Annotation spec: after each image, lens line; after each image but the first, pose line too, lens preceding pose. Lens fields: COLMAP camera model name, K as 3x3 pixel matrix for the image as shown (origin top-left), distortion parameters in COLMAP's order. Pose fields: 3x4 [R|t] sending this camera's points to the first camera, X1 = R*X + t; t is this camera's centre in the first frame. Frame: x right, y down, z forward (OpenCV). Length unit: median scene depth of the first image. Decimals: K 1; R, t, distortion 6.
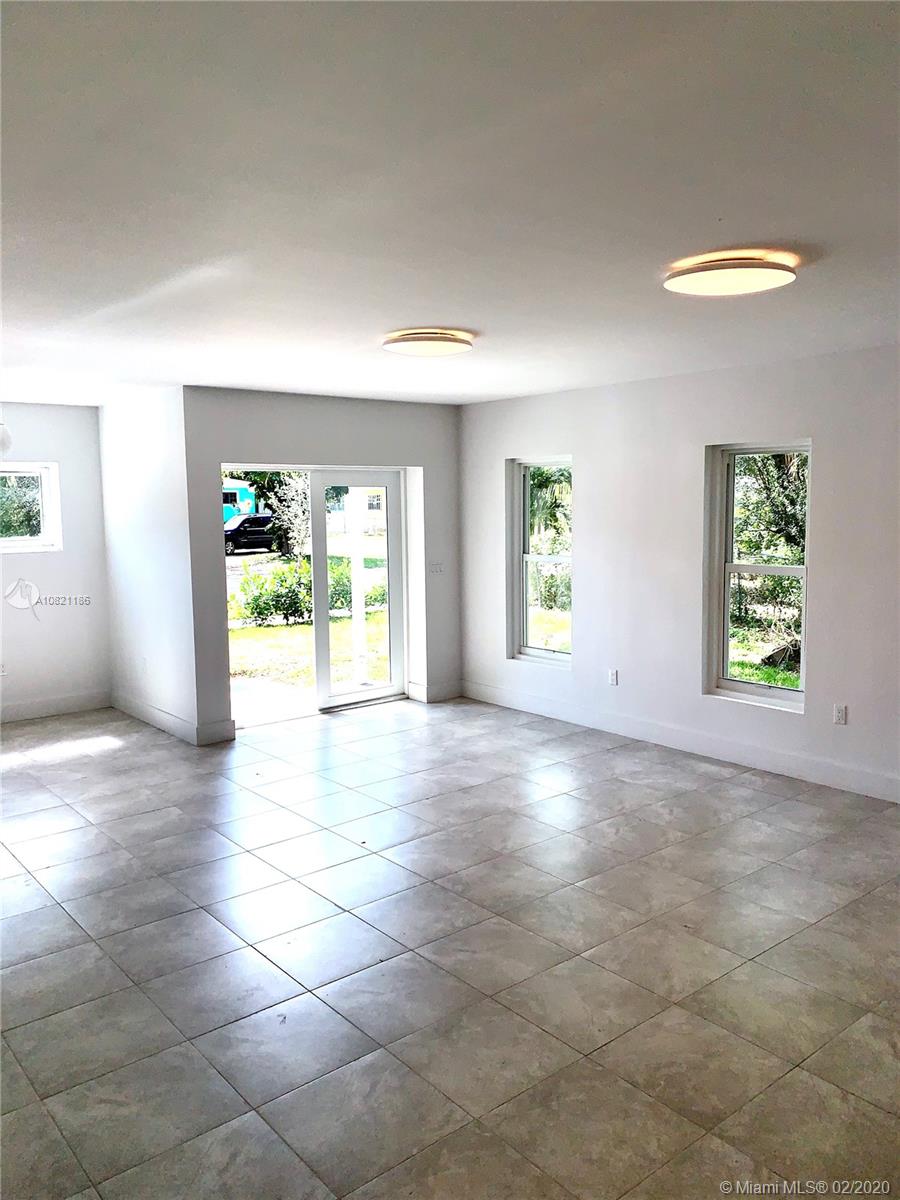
lens RADIAL K [[910.7, 0, 456.5], [0, 910.7, 606.1], [0, 0, 1]] dist [0.060072, -0.046739]
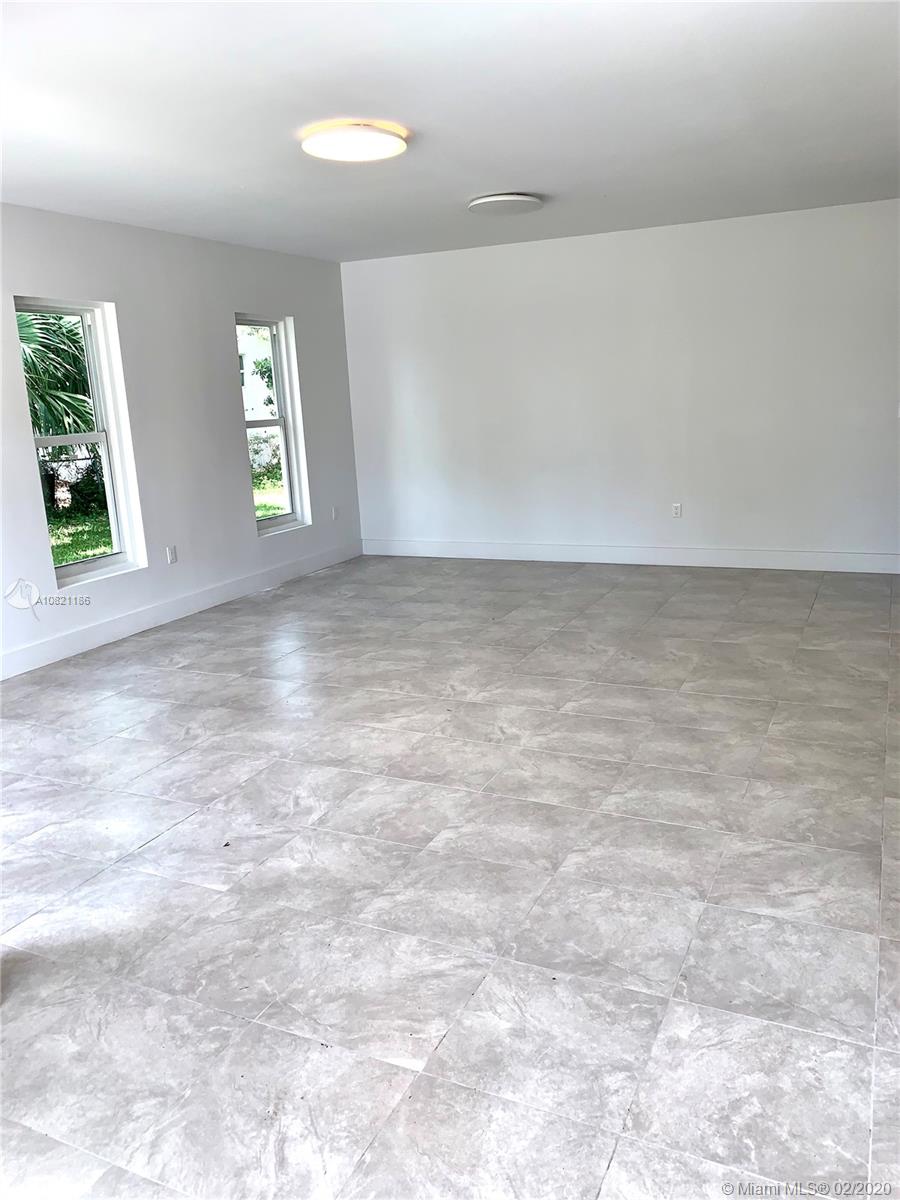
lens RADIAL K [[909.3, 0, 448.8], [0, 909.3, 593.4], [0, 0, 1]] dist [0.097236, -0.127458]
pose [[-0.414835, -0.168838, 0.894095, -0.803347], [0.155238, 0.955094, 0.252383, -0.077579], [-0.896556, 0.243494, -0.369997, 1.165437]]
